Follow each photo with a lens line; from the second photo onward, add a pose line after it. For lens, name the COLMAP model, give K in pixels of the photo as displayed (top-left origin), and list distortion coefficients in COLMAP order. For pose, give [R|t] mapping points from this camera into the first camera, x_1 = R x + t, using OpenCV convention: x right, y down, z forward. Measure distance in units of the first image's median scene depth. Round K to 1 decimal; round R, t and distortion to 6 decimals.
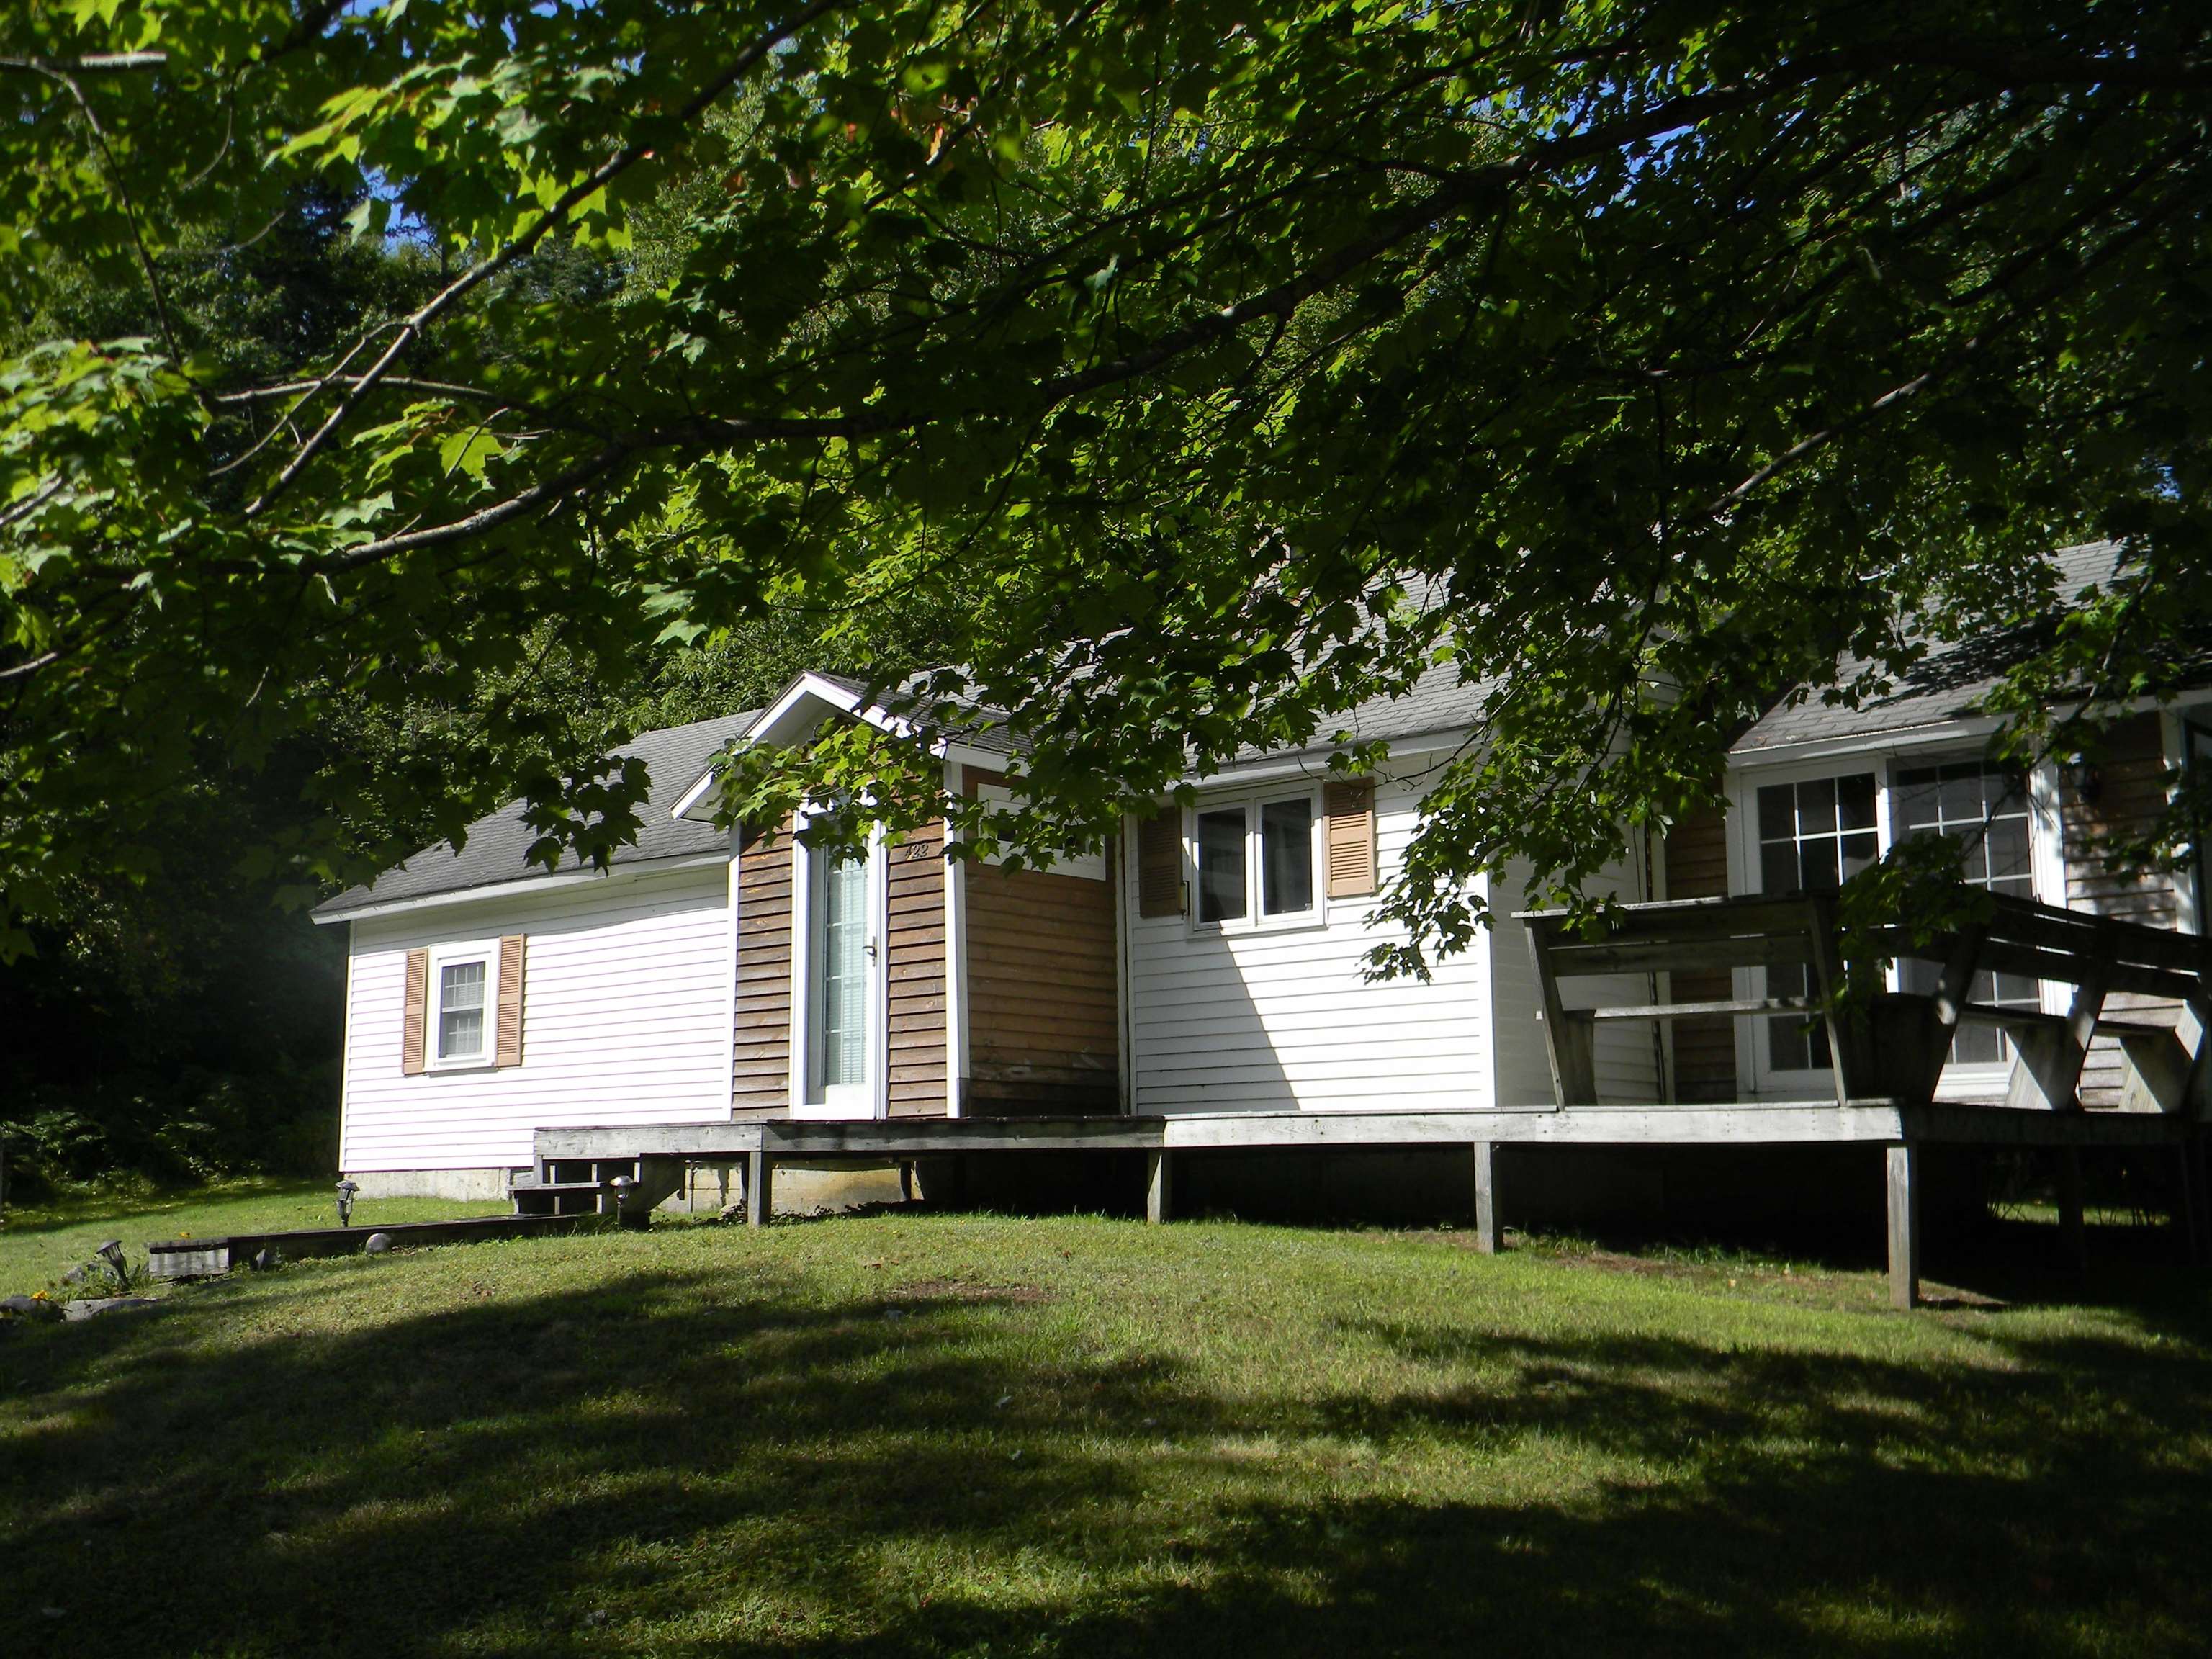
lens RADIAL K [[2448.5, 0, 1100.4], [0, 2448.5, 827.0], [0, 0, 1]] dist [0.014102, -0.023172]
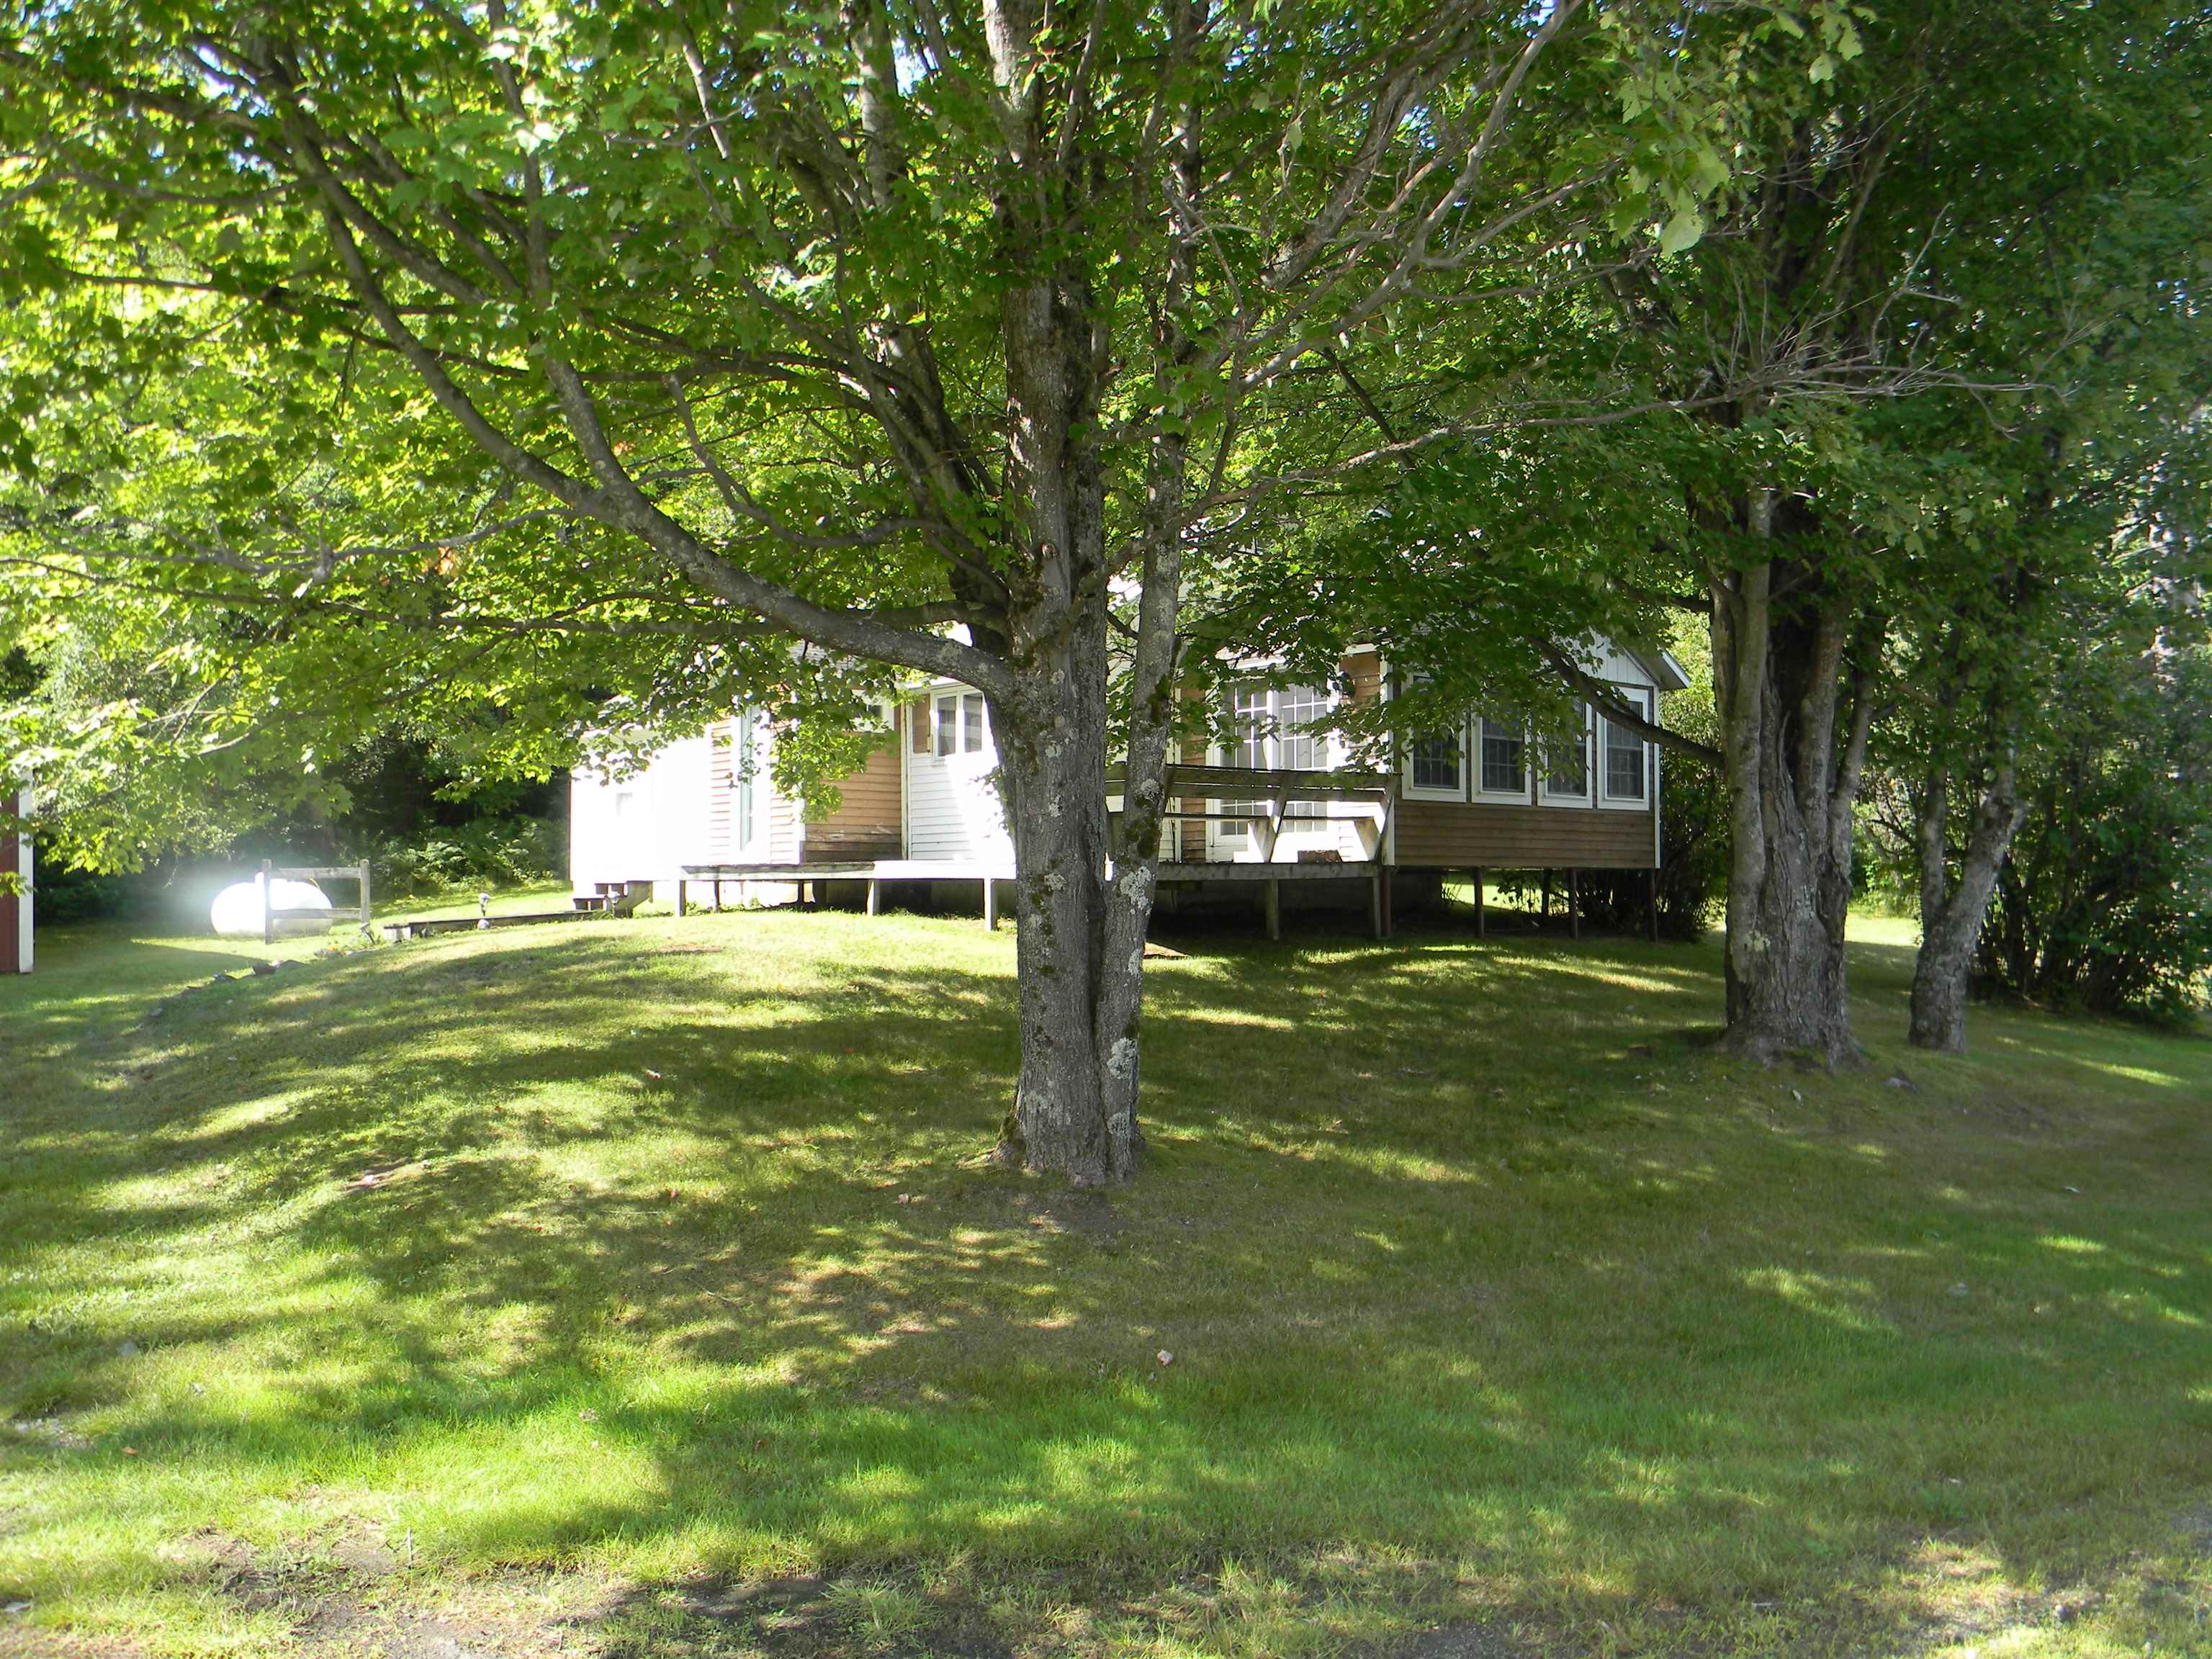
lens RADIAL K [[1780.7, 0, 1082.1], [0, 1780.7, 826.3], [0, 0, 1]] dist [0.022707, -0.035528]
pose [[0.993467, -0.003781, -0.114059, 0.347964], [0.017528, 0.992648, 0.119762, -0.079868], [0.112768, -0.120979, 0.986229, -0.400132]]
